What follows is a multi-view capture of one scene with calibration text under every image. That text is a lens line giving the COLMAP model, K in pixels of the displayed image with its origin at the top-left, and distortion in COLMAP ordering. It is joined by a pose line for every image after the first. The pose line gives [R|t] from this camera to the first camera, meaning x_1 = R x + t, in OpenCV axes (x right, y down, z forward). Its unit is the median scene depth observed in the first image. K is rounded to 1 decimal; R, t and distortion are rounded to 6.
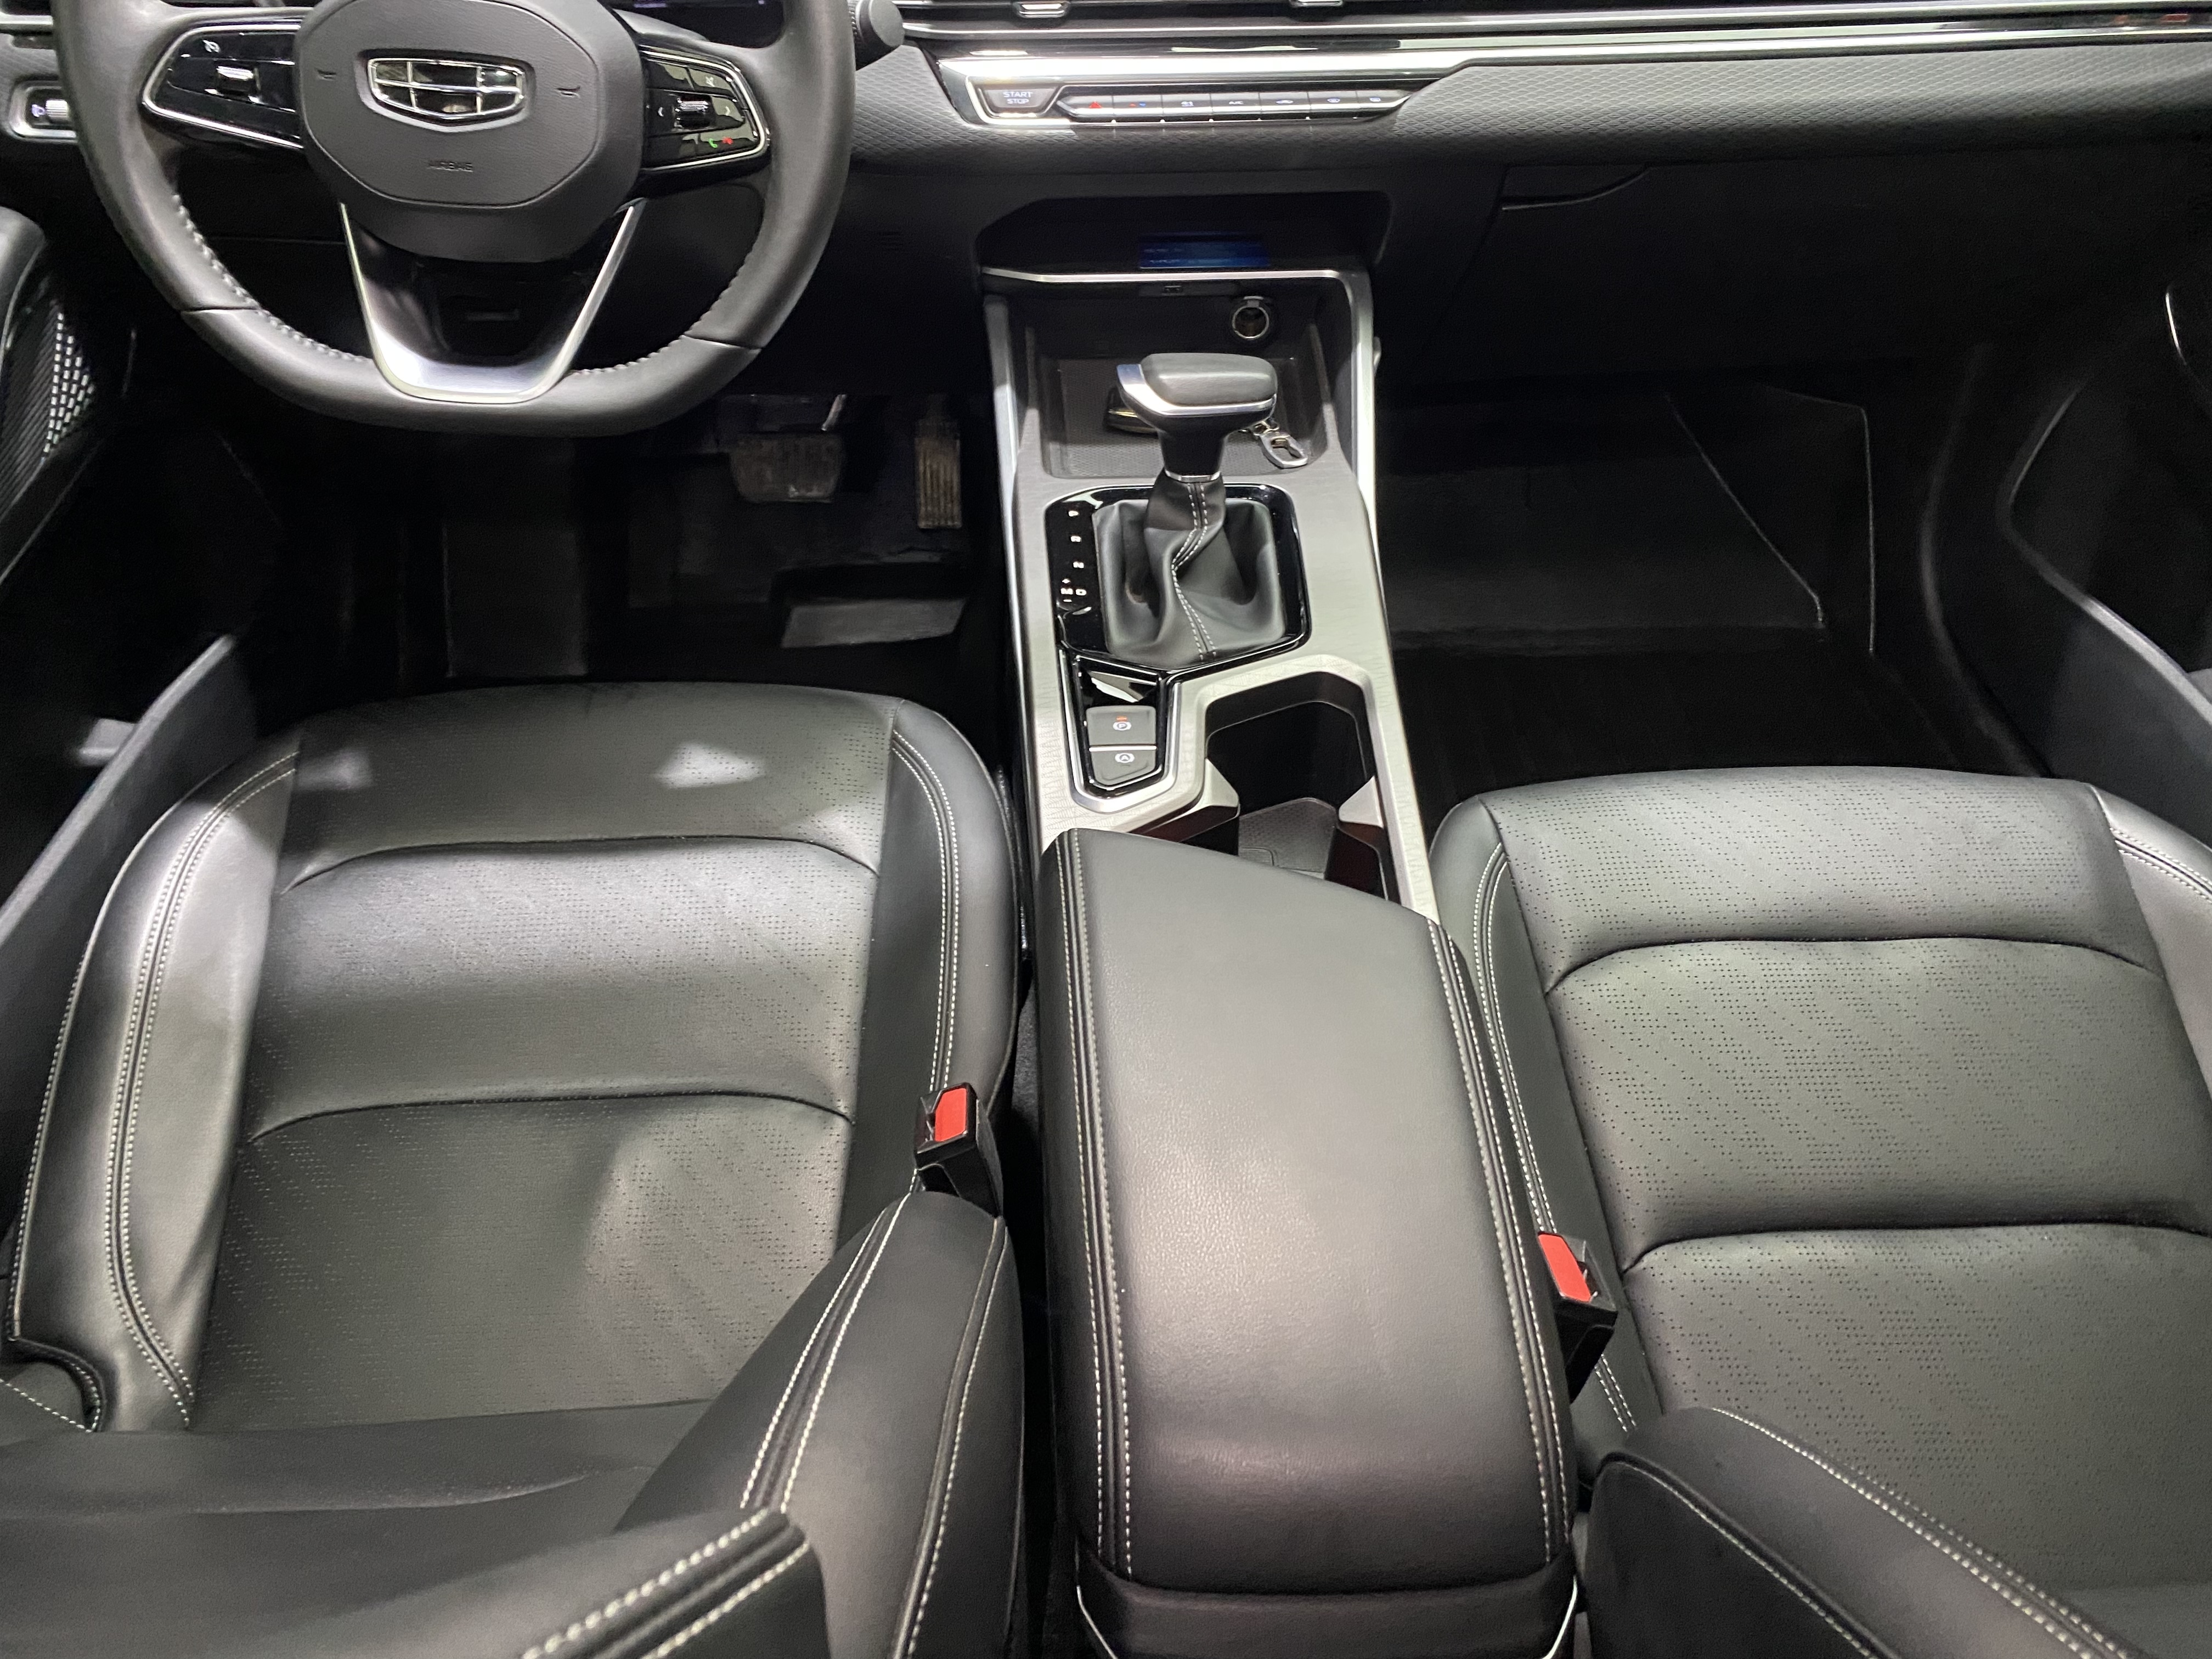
lens RADIAL K [[1691.1, 0, 1093.1], [0, 1691.1, 836.5], [0, 0, 1]] dist [0.043819, -0.037350]
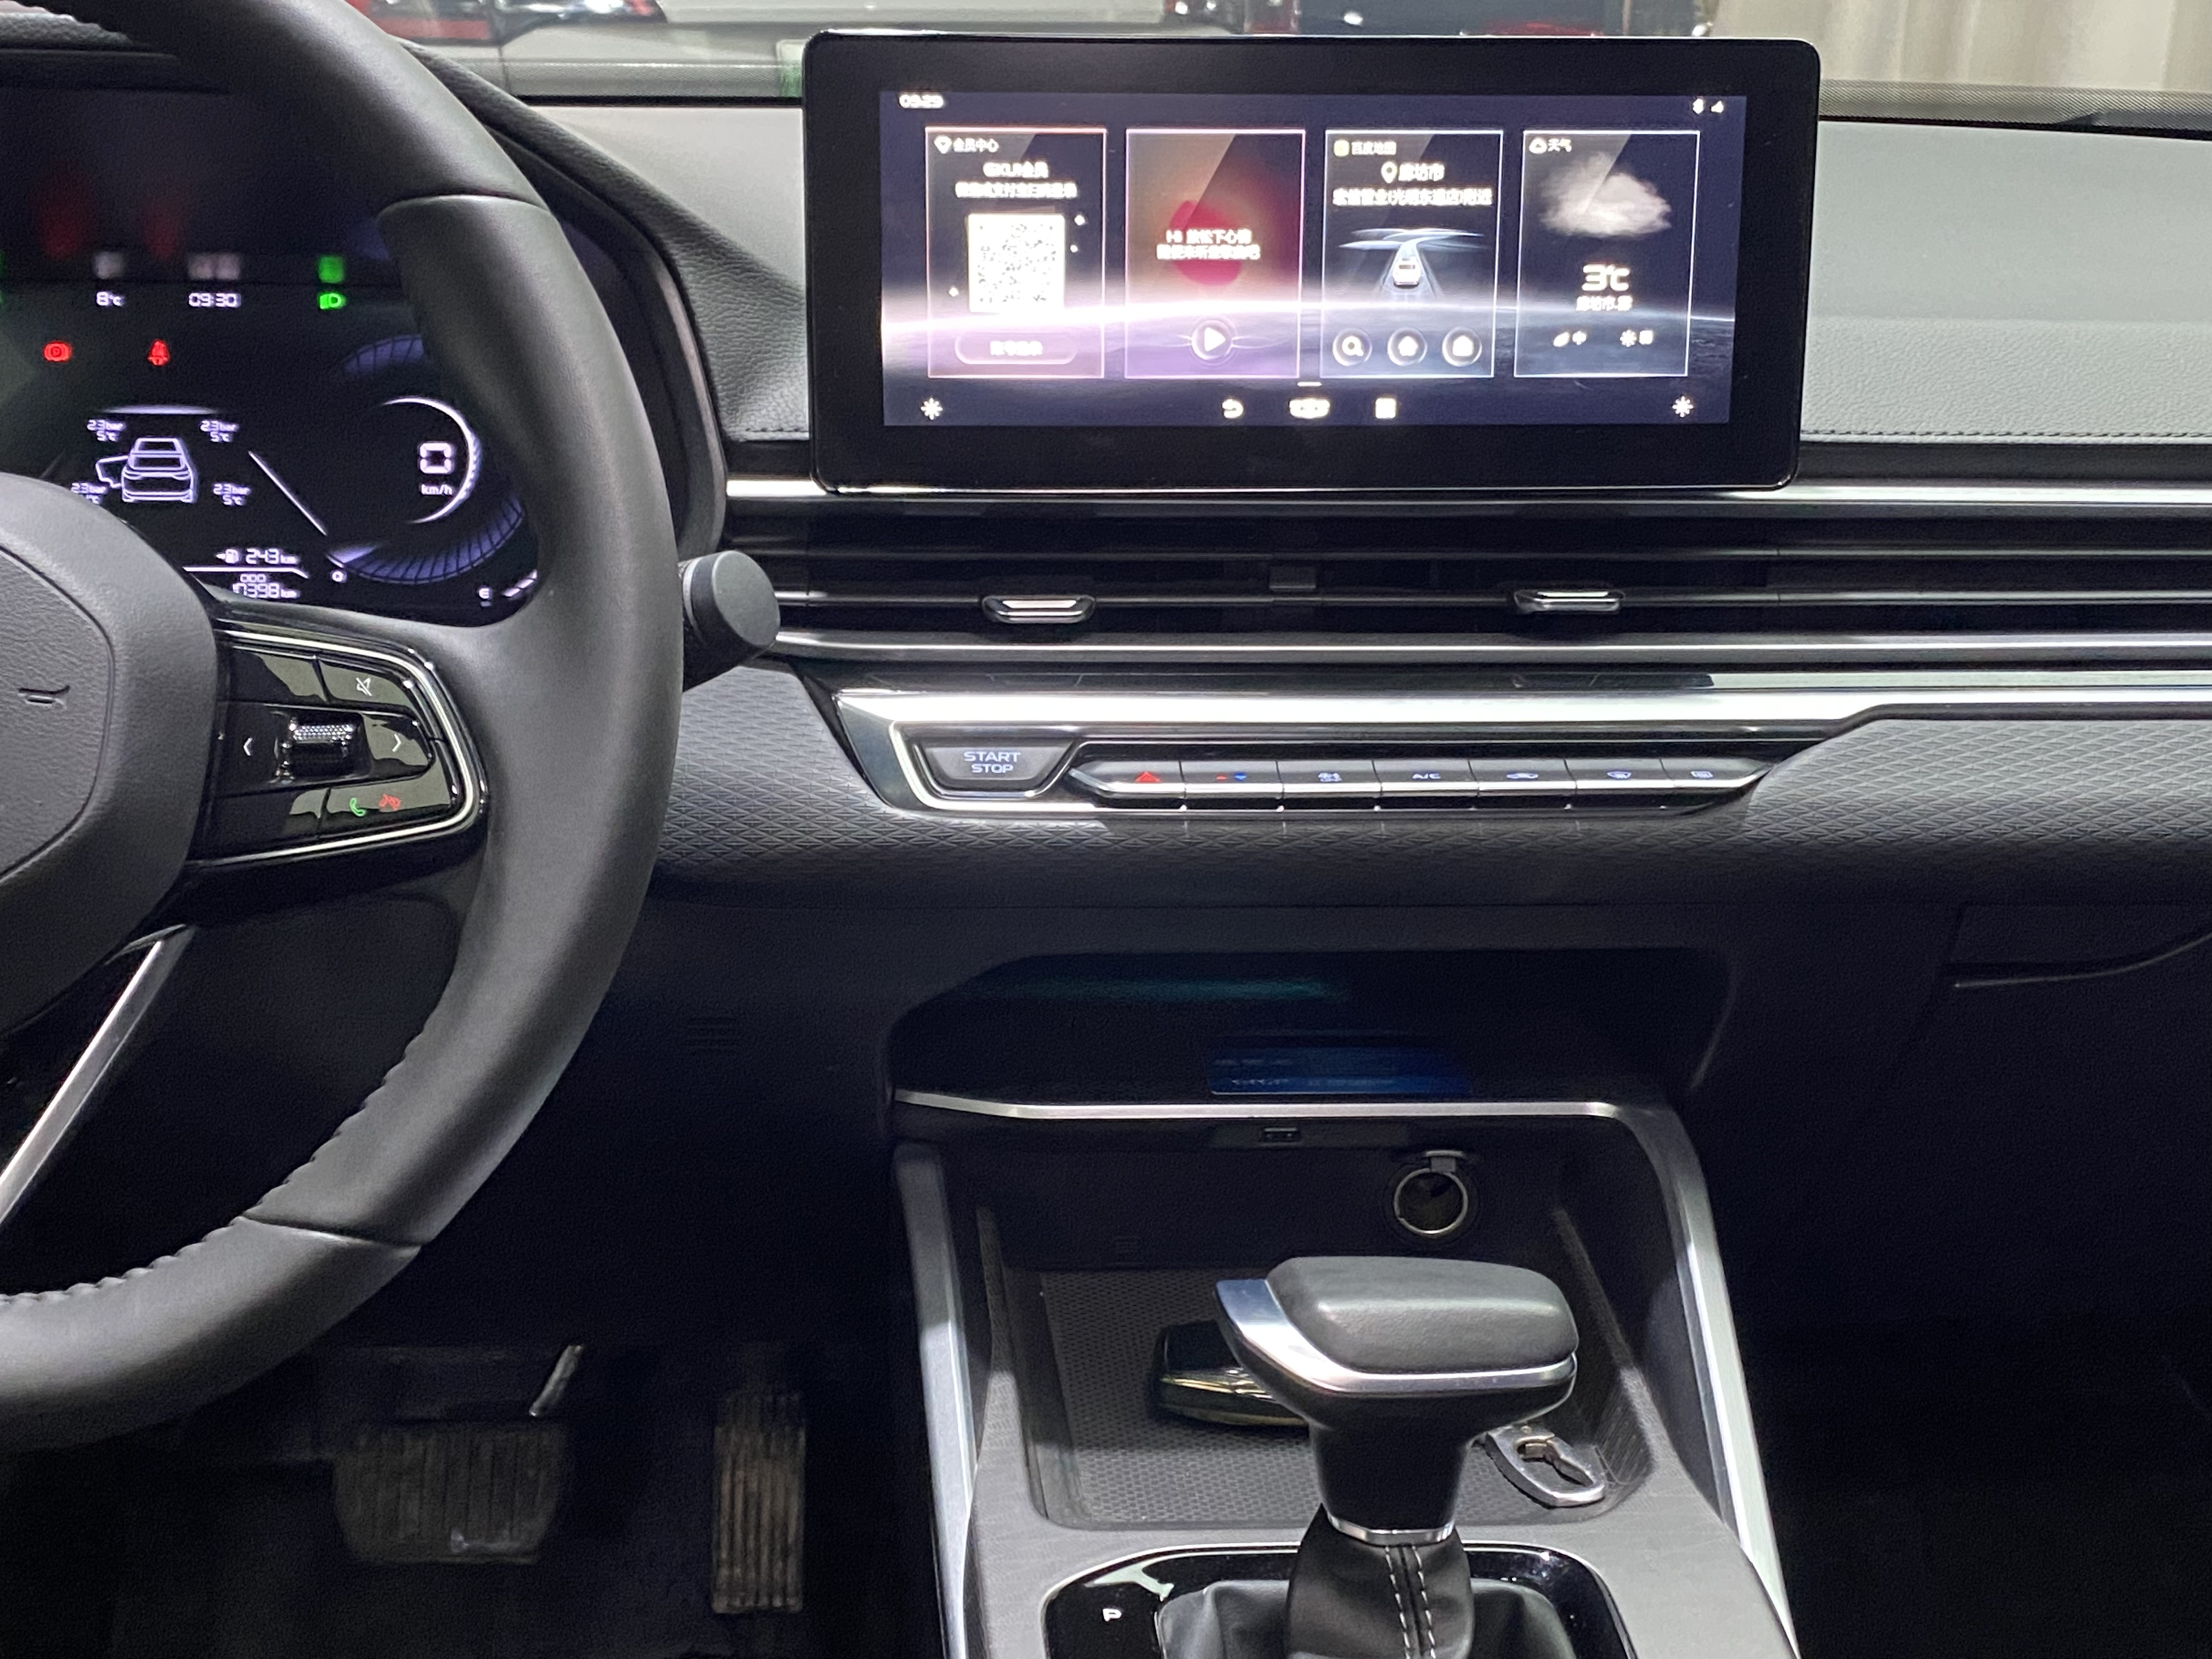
lens RADIAL K [[2785.7, 0, 1093.8], [0, 2785.7, 836.7], [0, 0, 1]] dist [0.067718, 0.000000]
pose [[0.998831, 0.009720, 0.047347, -0.054632], [0.011003, 0.908125, -0.418556, -0.074595], [-0.047066, 0.418587, 0.906956, 0.277310]]
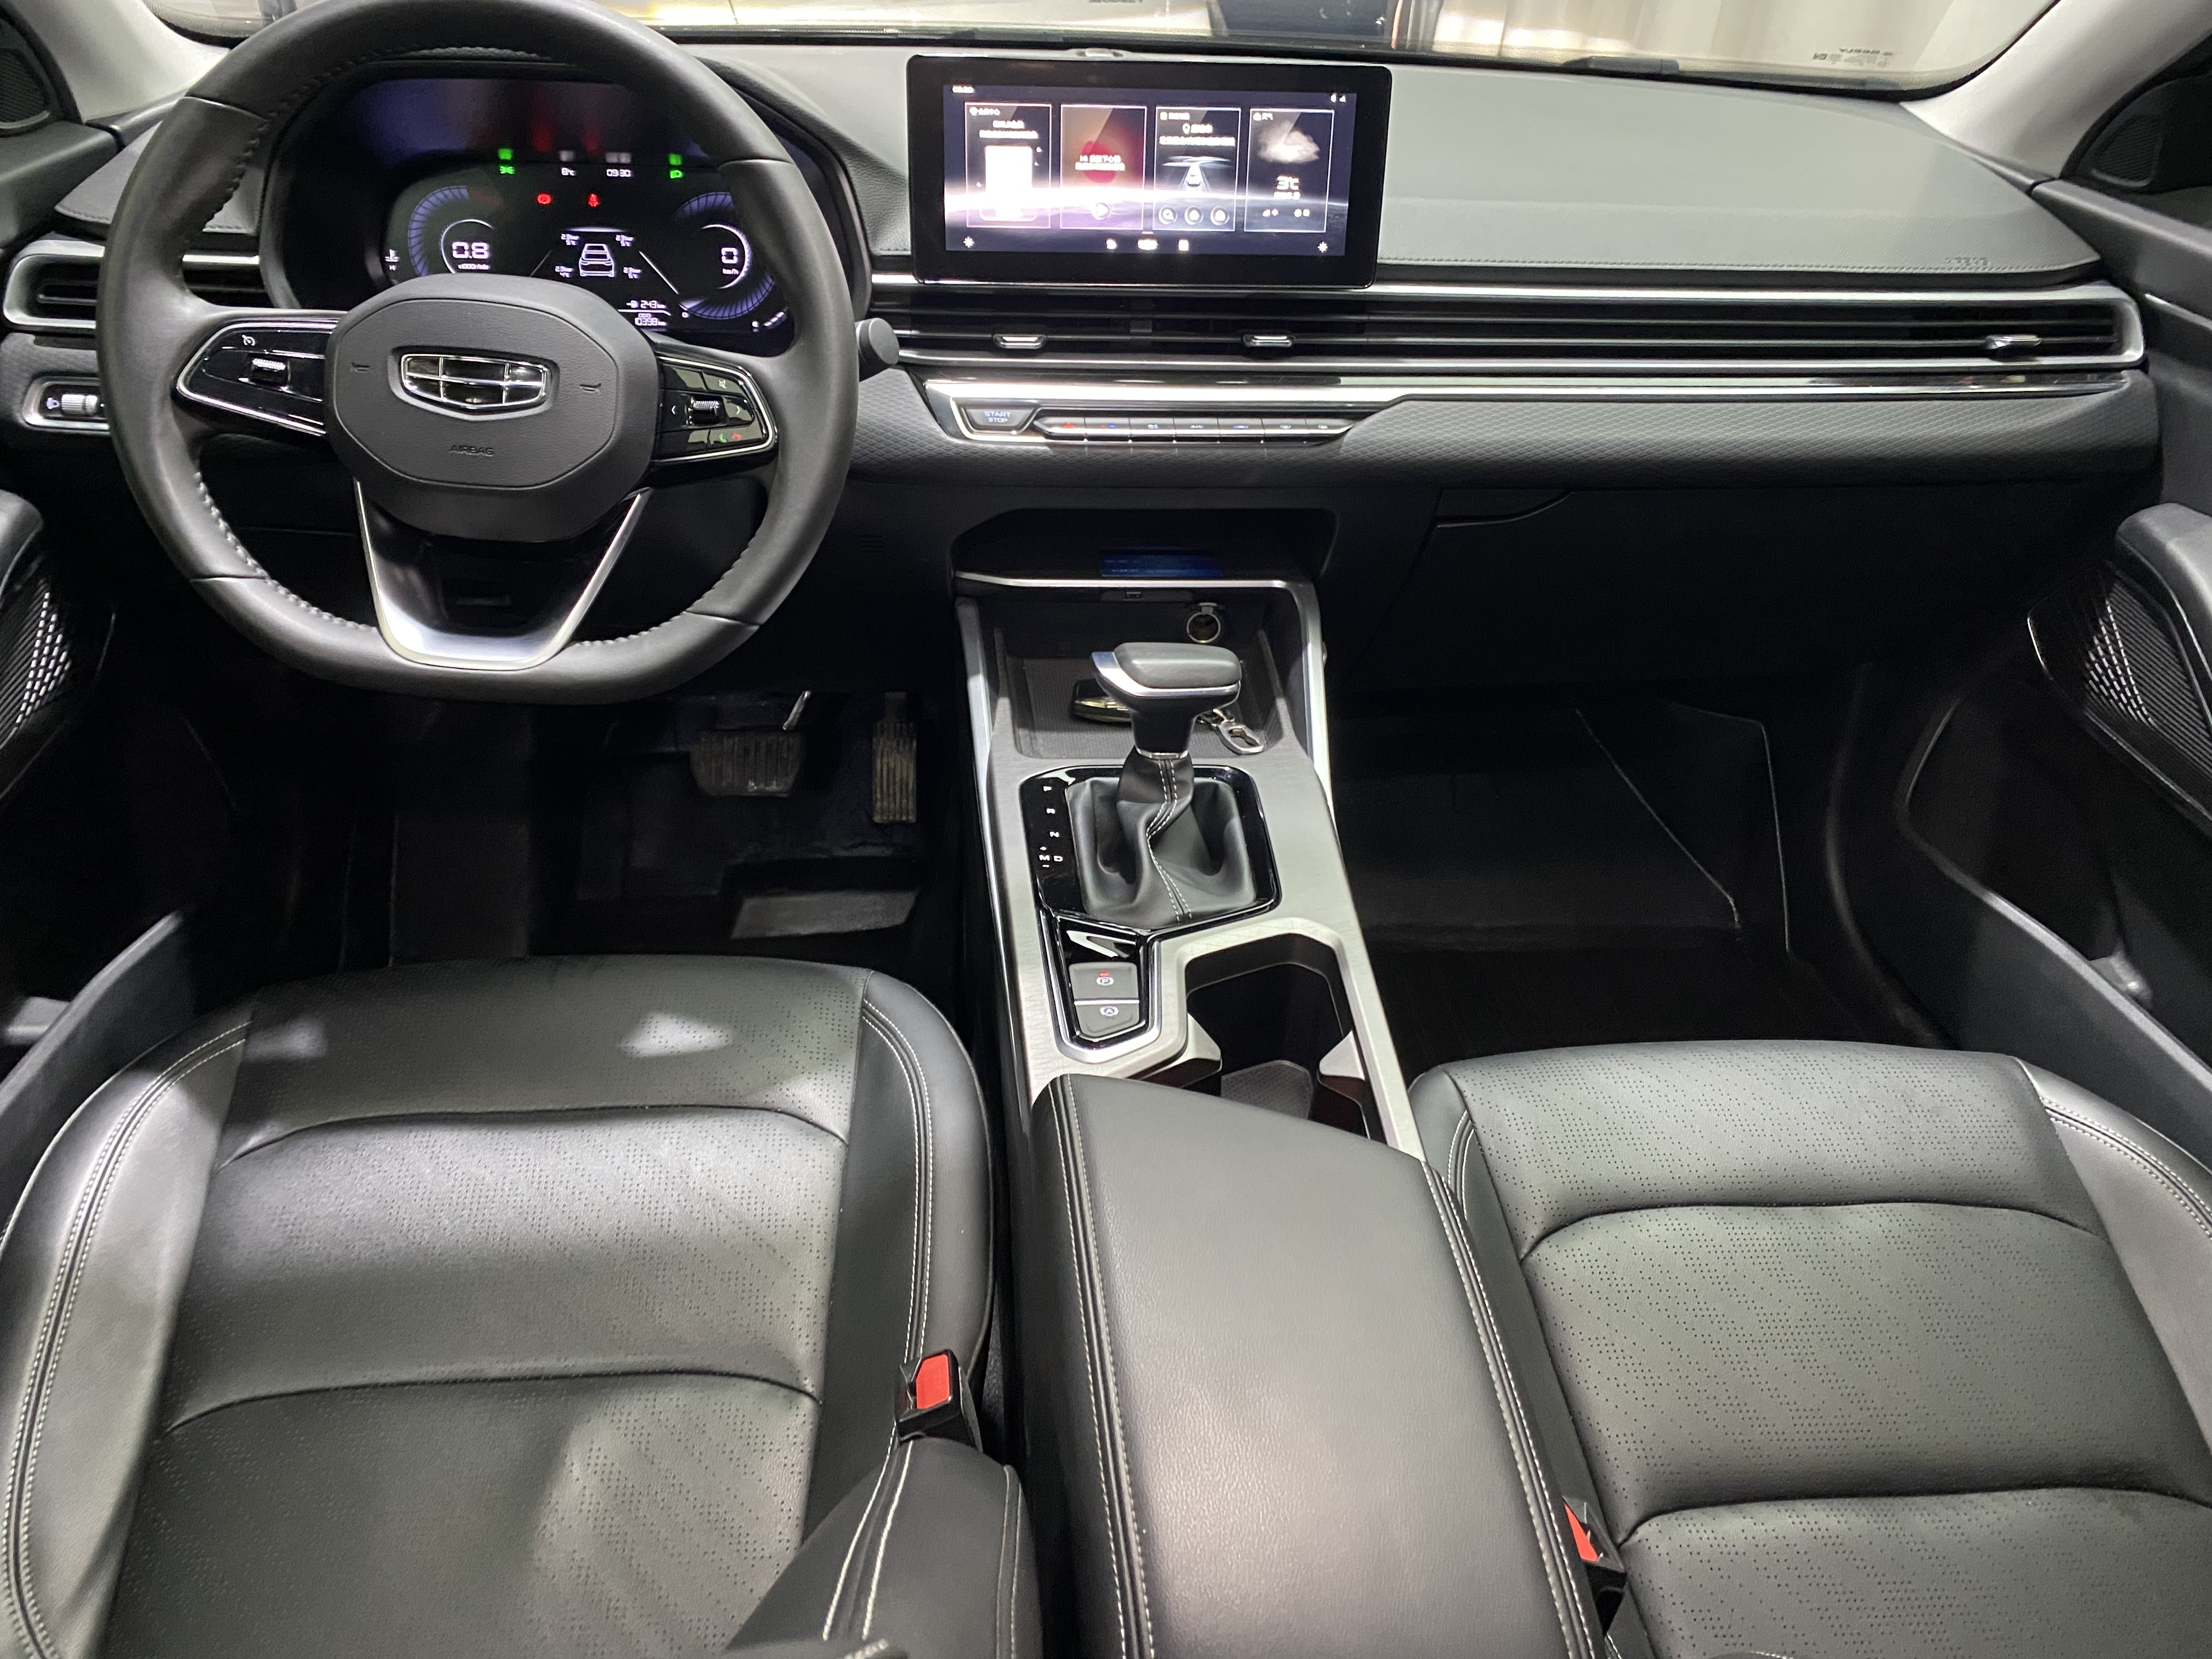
lens RADIAL K [[1691.1, 0, 1118.4], [0, 1691.1, 844.5], [0, 0, 1]] dist [0.043819, -0.037350]
pose [[0.997588, 0.008658, 0.068871, -0.040782], [0.004726, 0.981418, -0.191824, 0.043175], [-0.069252, 0.191687, 0.979010, -0.011571]]
